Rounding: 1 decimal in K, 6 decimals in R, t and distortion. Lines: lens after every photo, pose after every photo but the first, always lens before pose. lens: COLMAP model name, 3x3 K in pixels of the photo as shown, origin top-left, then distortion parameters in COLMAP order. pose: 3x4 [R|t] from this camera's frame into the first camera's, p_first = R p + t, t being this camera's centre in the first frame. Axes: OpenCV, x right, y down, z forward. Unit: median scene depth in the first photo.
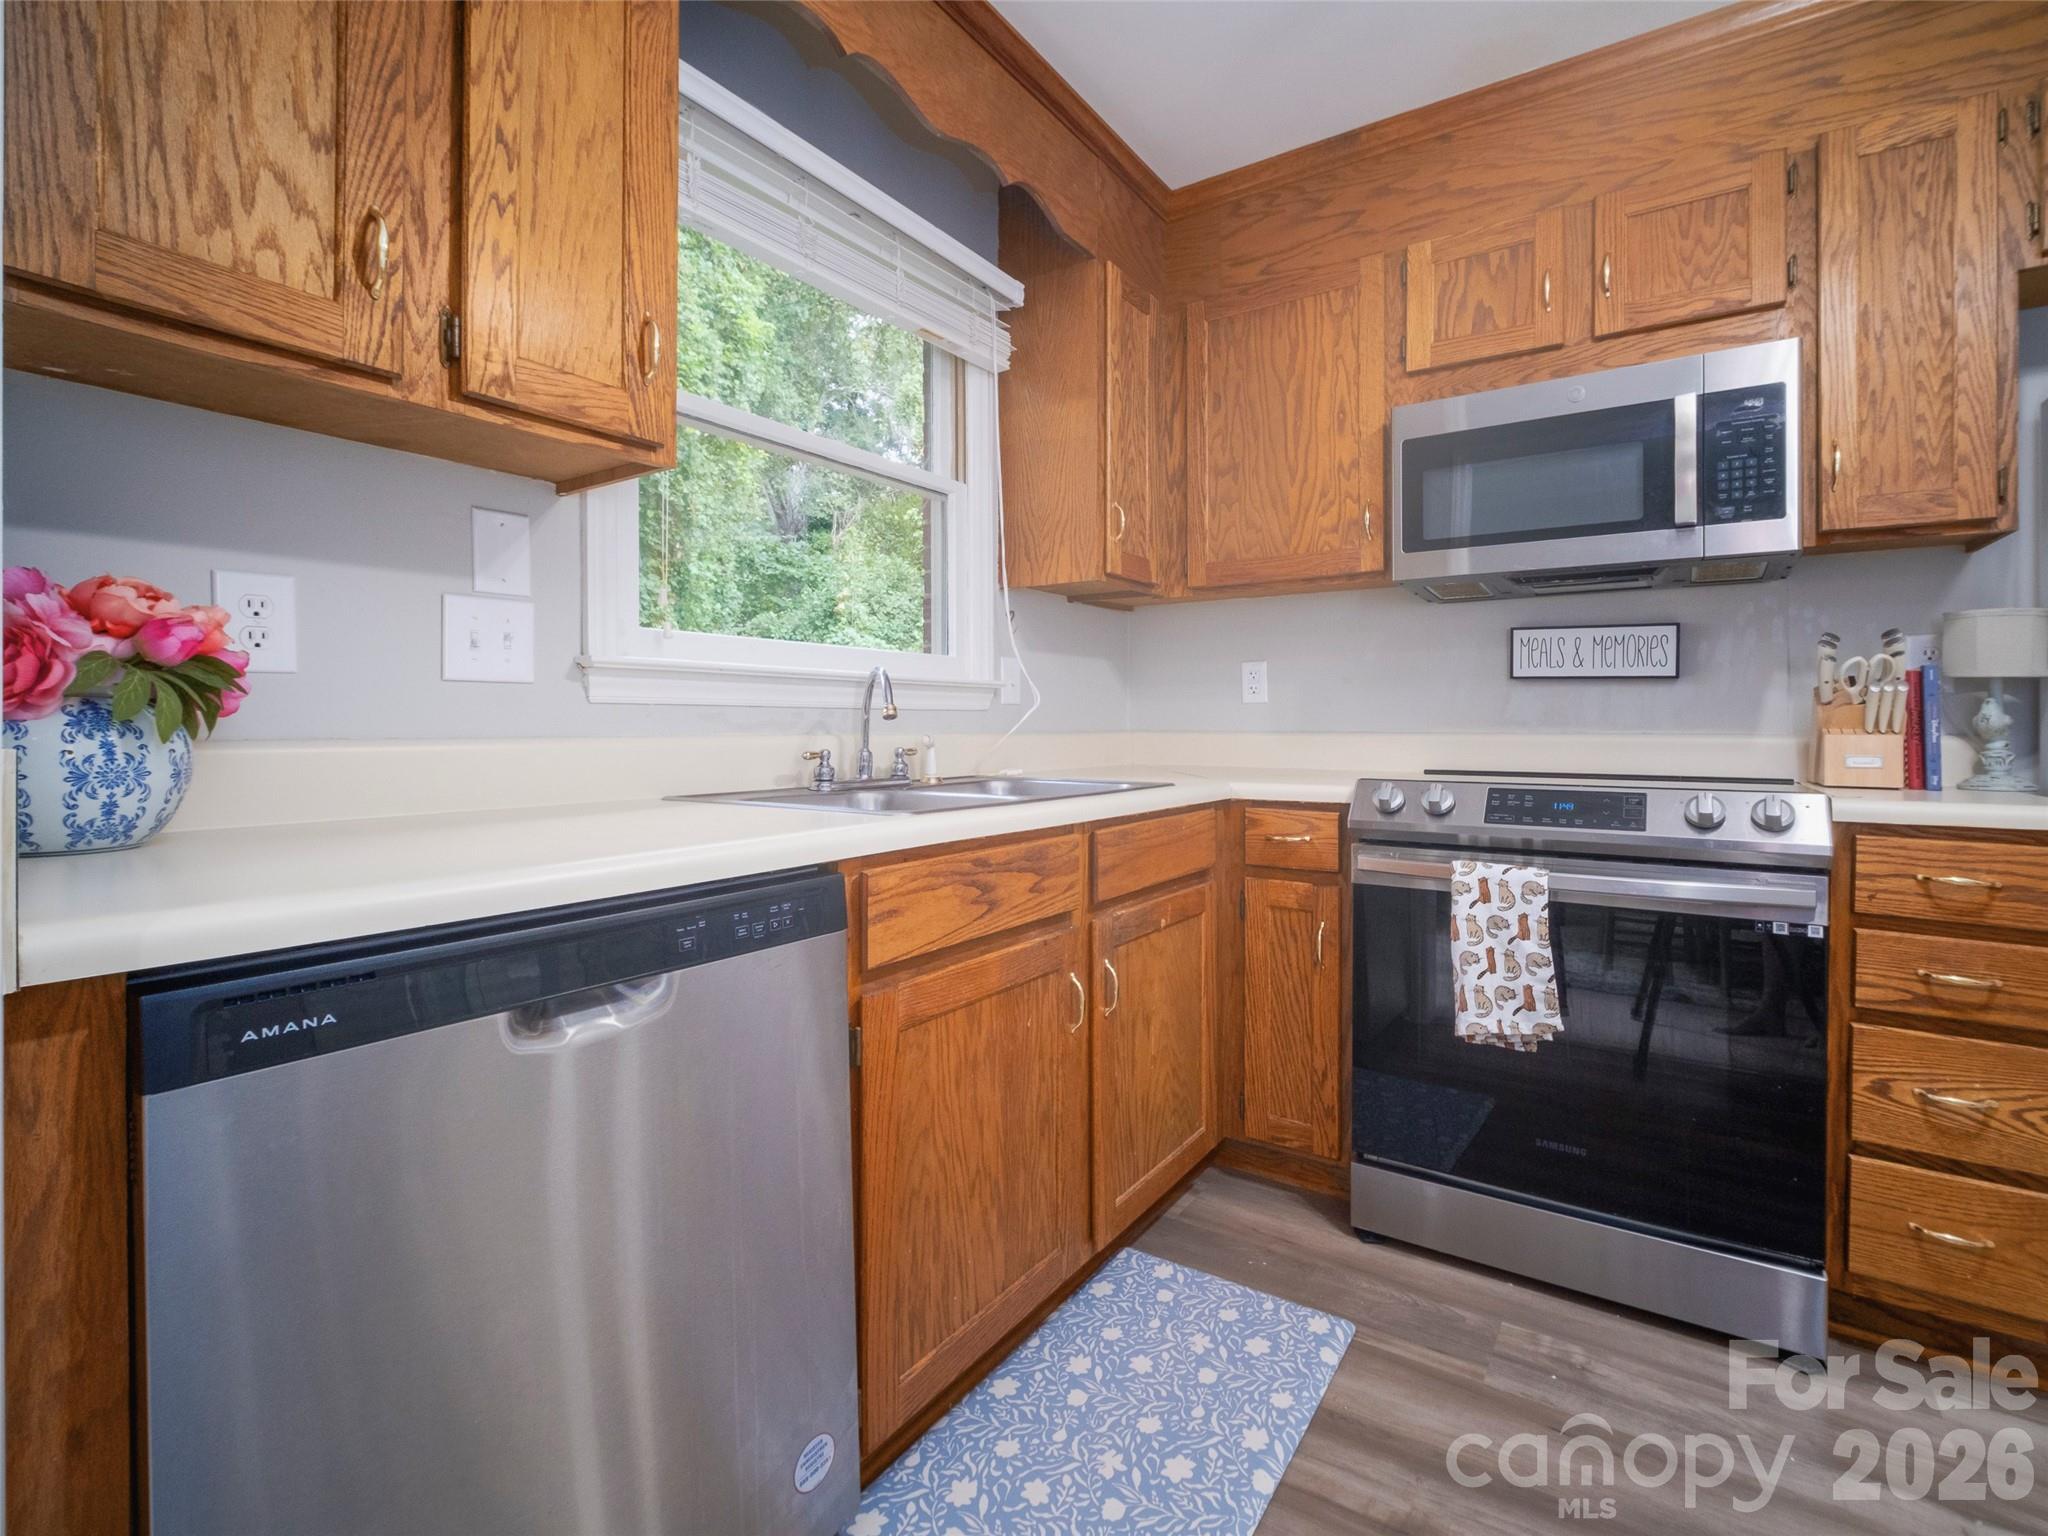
lens RADIAL K [[958.7, 0, 1024.0], [0, 958.7, 768.0], [0, 0, 1]] dist [-0.005491, -0.001445]
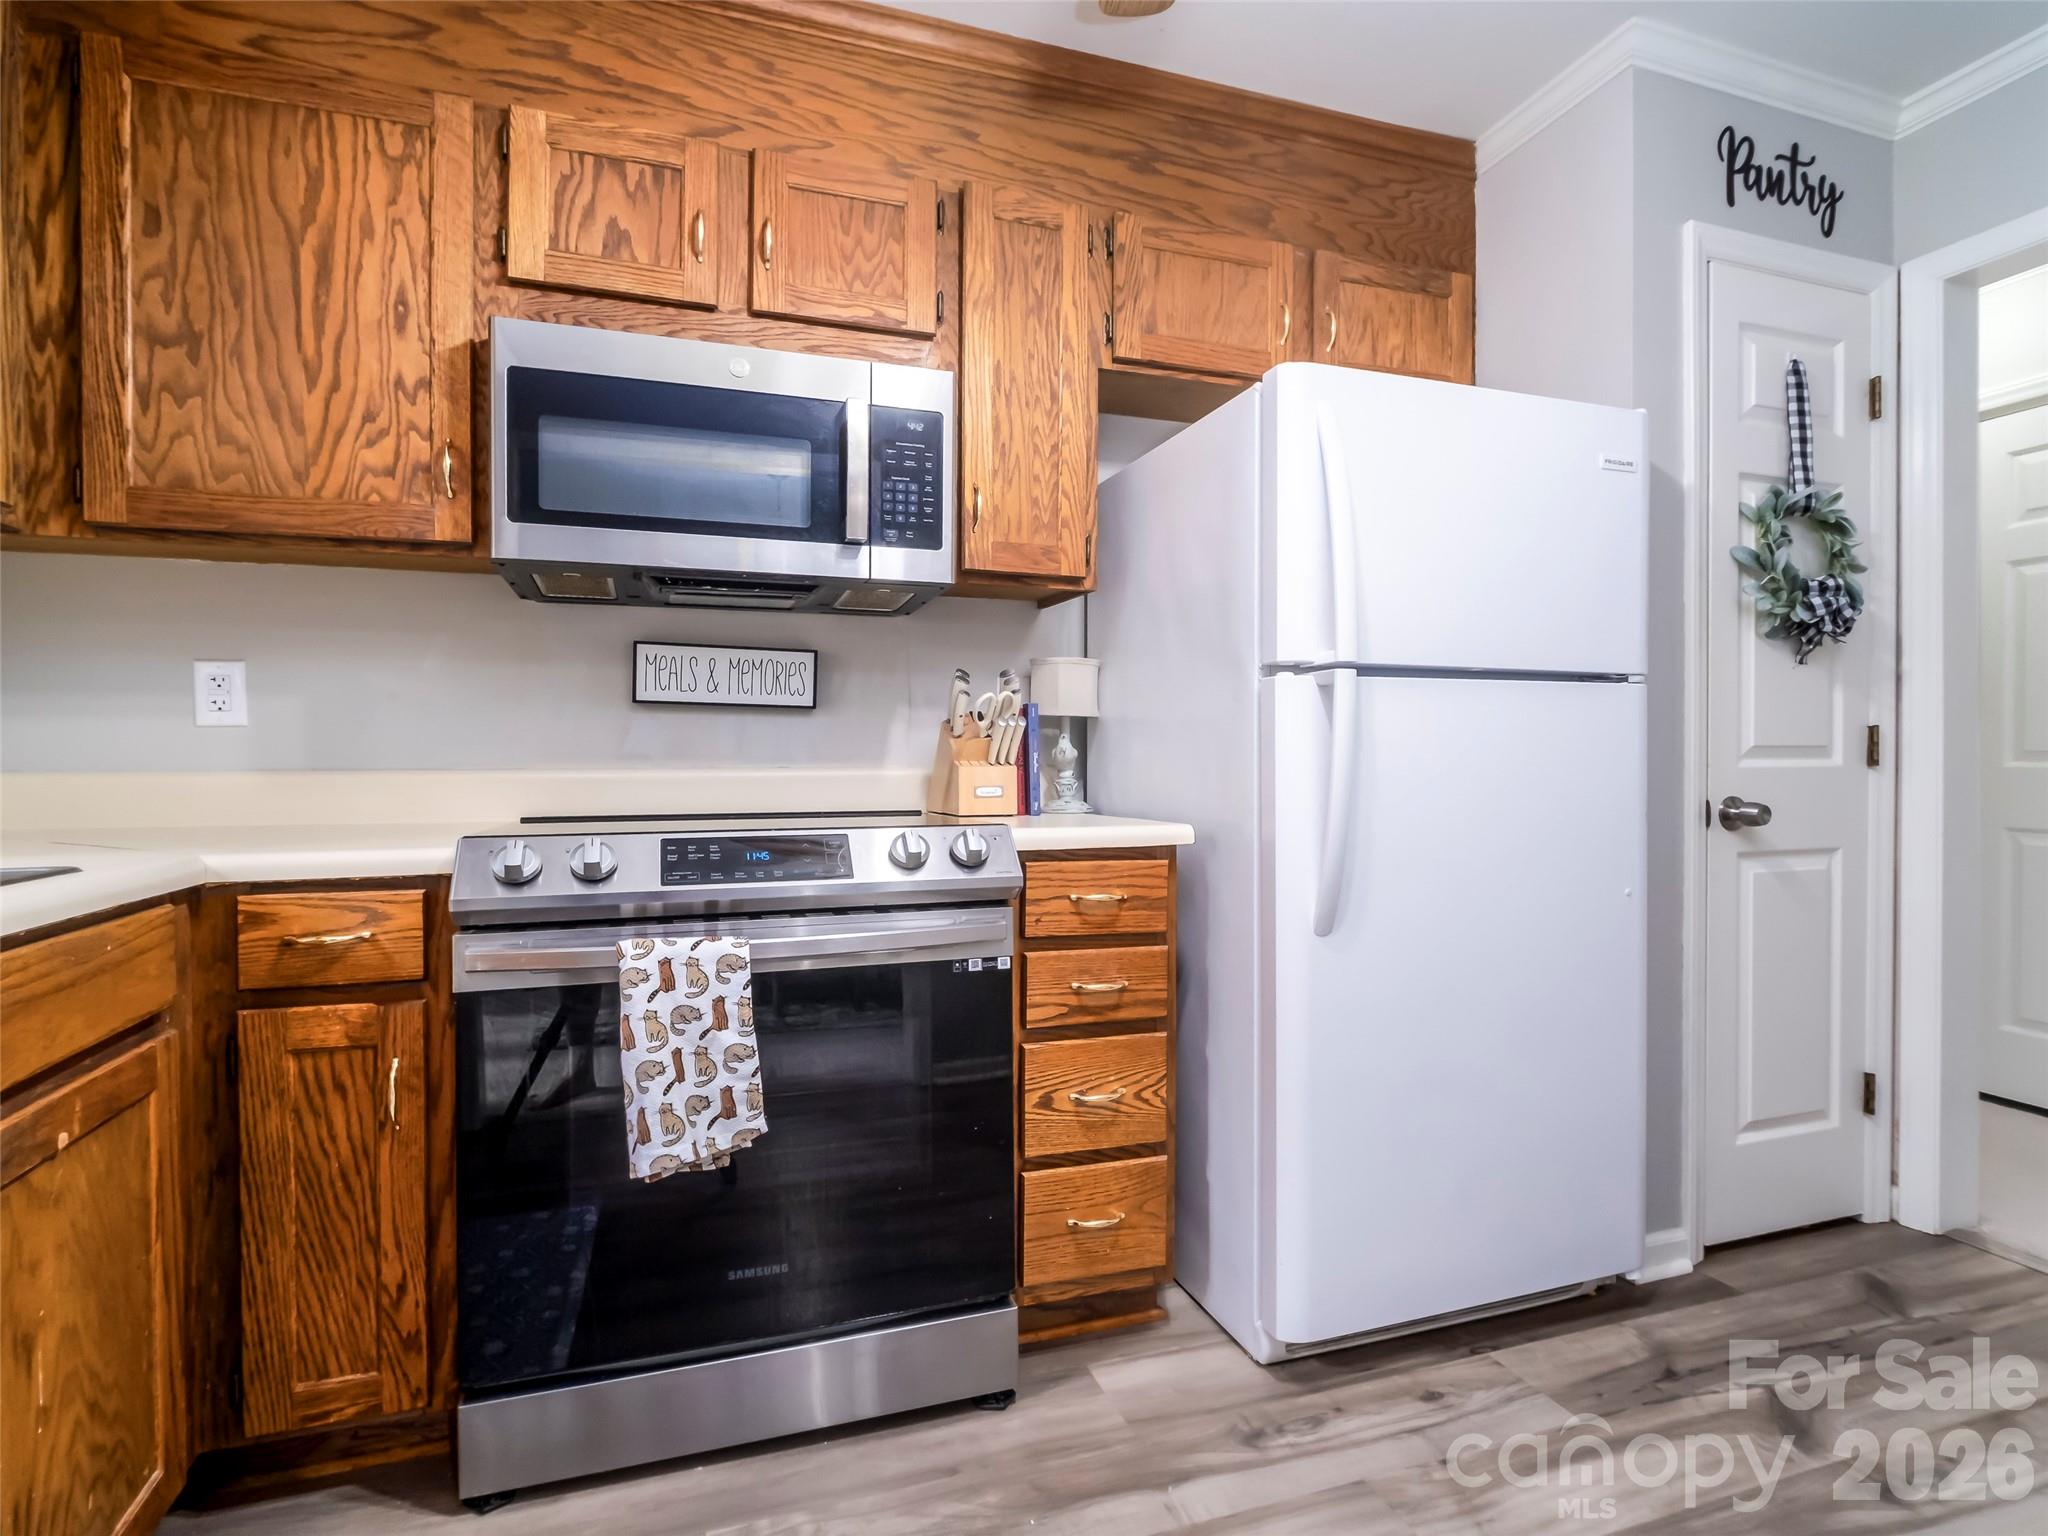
lens RADIAL K [[958.7, 0, 1024.0], [0, 958.7, 768.0], [0, 0, 1]] dist [-0.005491, -0.001445]
pose [[0.551310, -0.006675, 0.834274, 0.005912], [0.040372, 0.999010, -0.018686, -0.010266], [-0.833323, 0.043983, 0.551033, 0.344432]]
